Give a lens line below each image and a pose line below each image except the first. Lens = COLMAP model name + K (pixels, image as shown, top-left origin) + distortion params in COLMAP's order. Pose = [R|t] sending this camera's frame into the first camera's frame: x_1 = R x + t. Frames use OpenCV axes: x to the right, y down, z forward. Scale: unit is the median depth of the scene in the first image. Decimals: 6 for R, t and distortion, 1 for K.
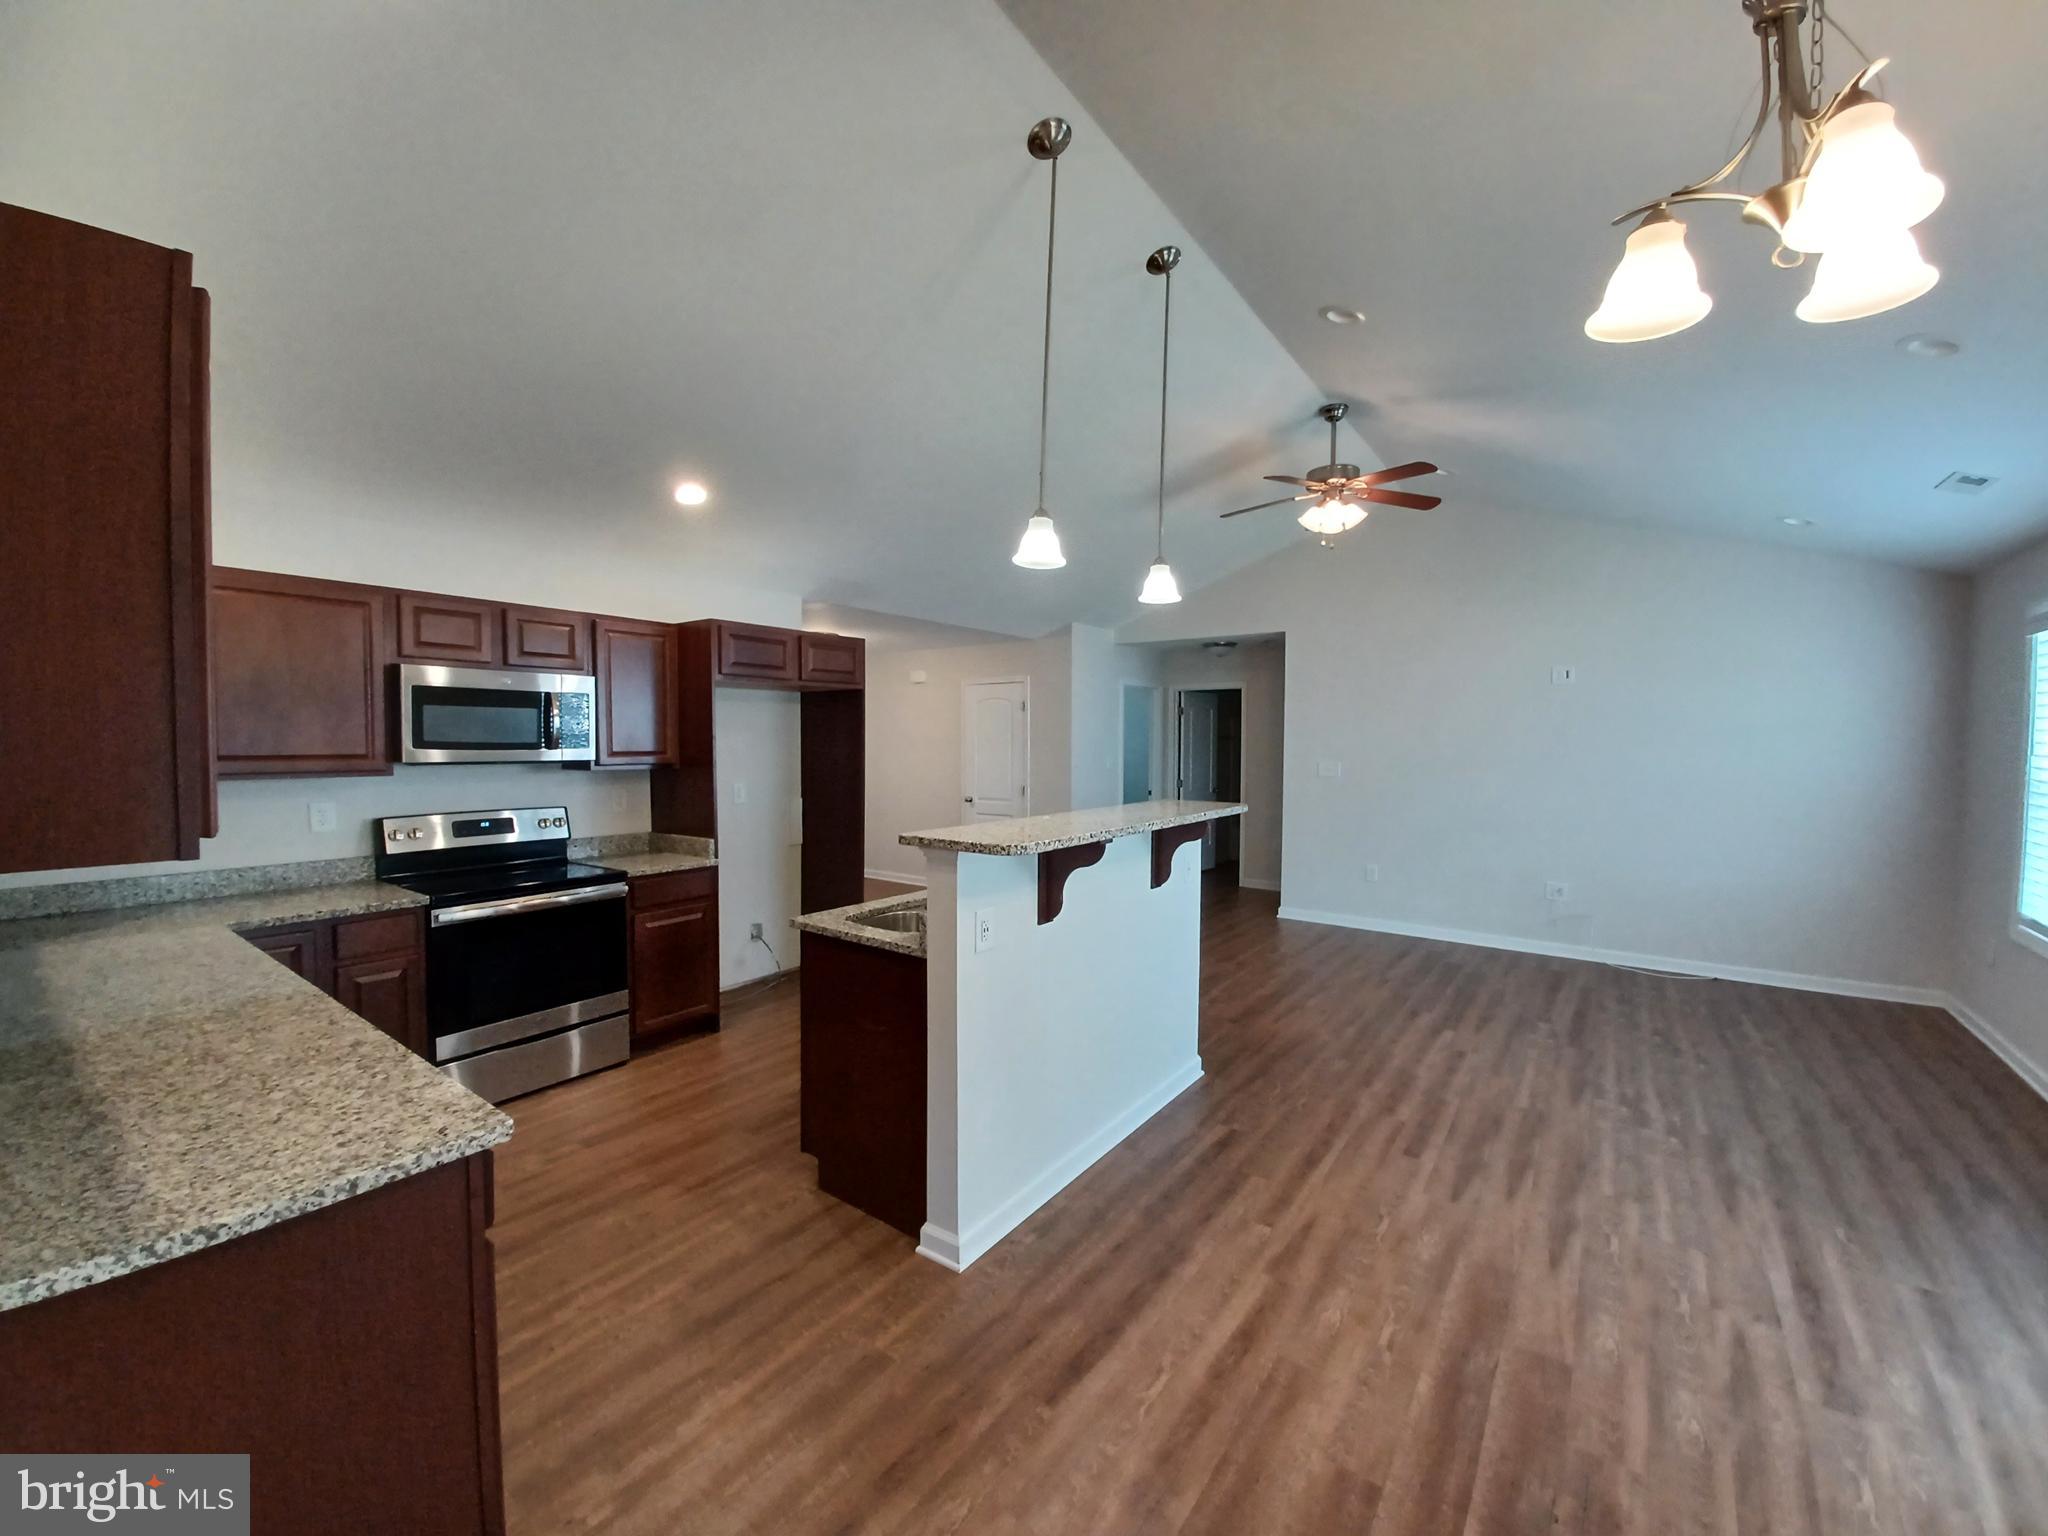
lens RADIAL K [[817.9, 0, 1034.5], [0, 817.9, 769.3], [0, 0, 1]] dist [-0.000798, -0.013971]
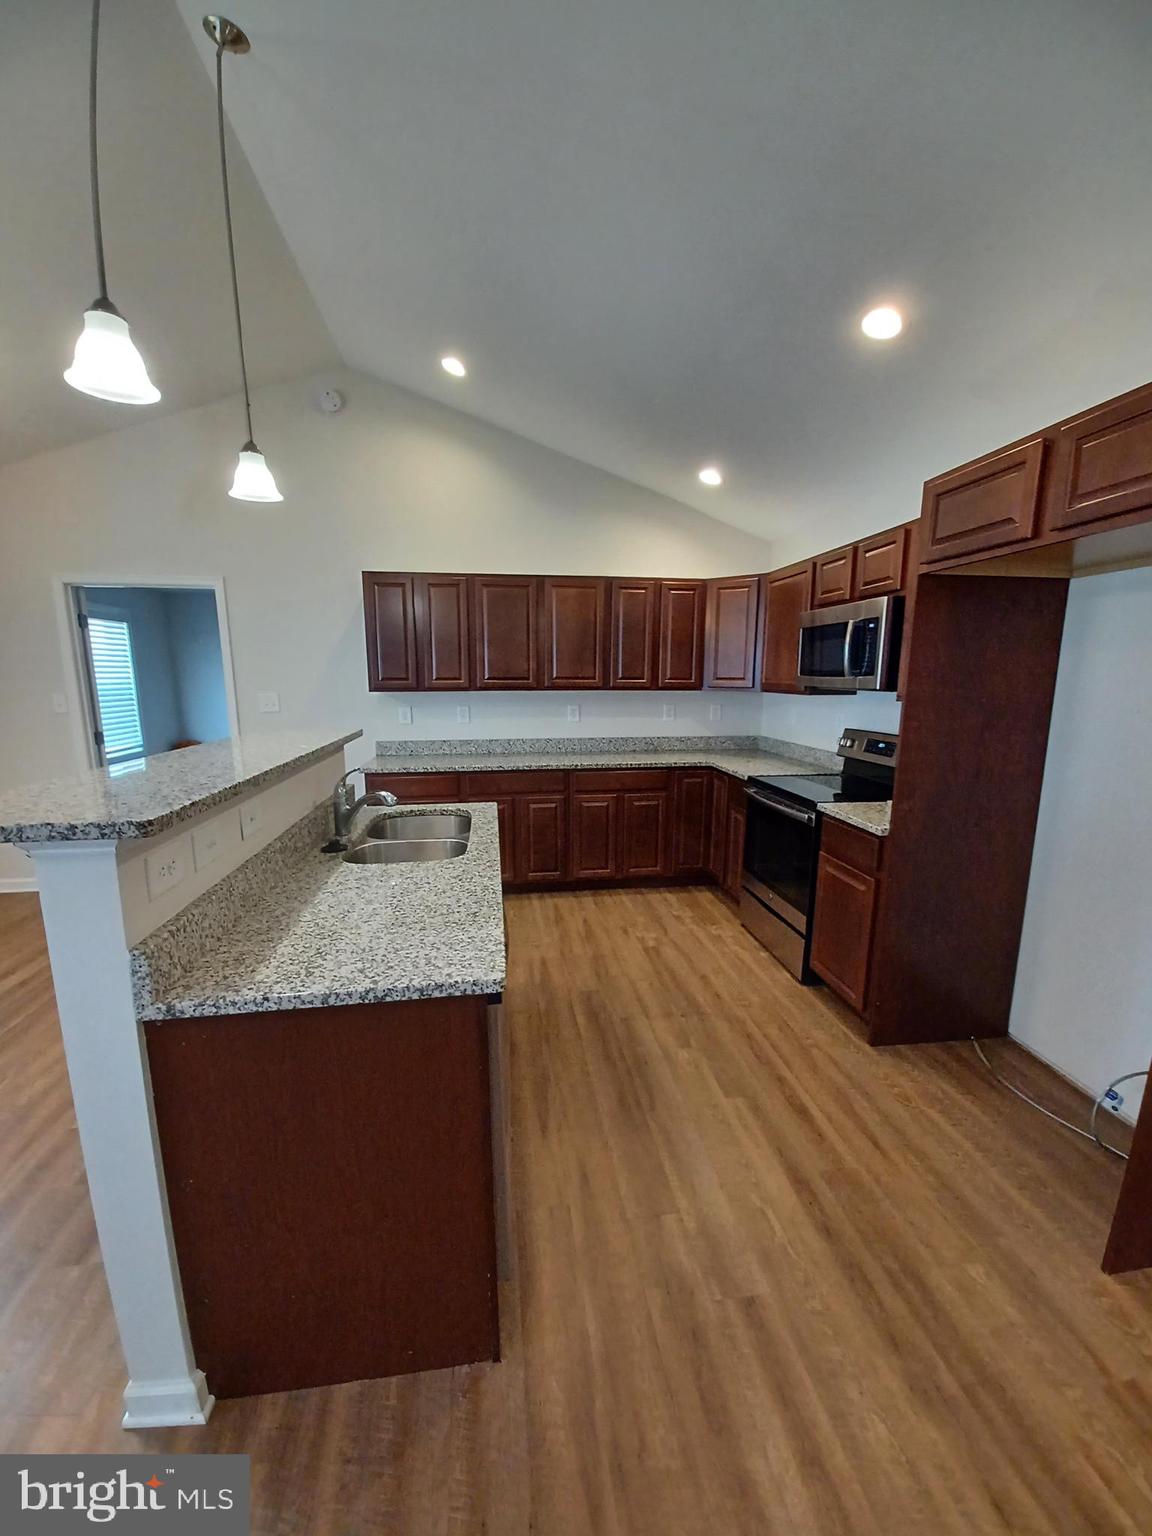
lens RADIAL K [[616.7, 0, 583.1], [0, 616.7, 796.5], [0, 0, 1]] dist [0.011797, -0.000303]
pose [[-0.718619, 0.132732, -0.682619, 0.301613], [-0.027619, 0.975393, 0.218736, -0.056114], [0.694855, 0.176042, -0.697270, 1.891803]]
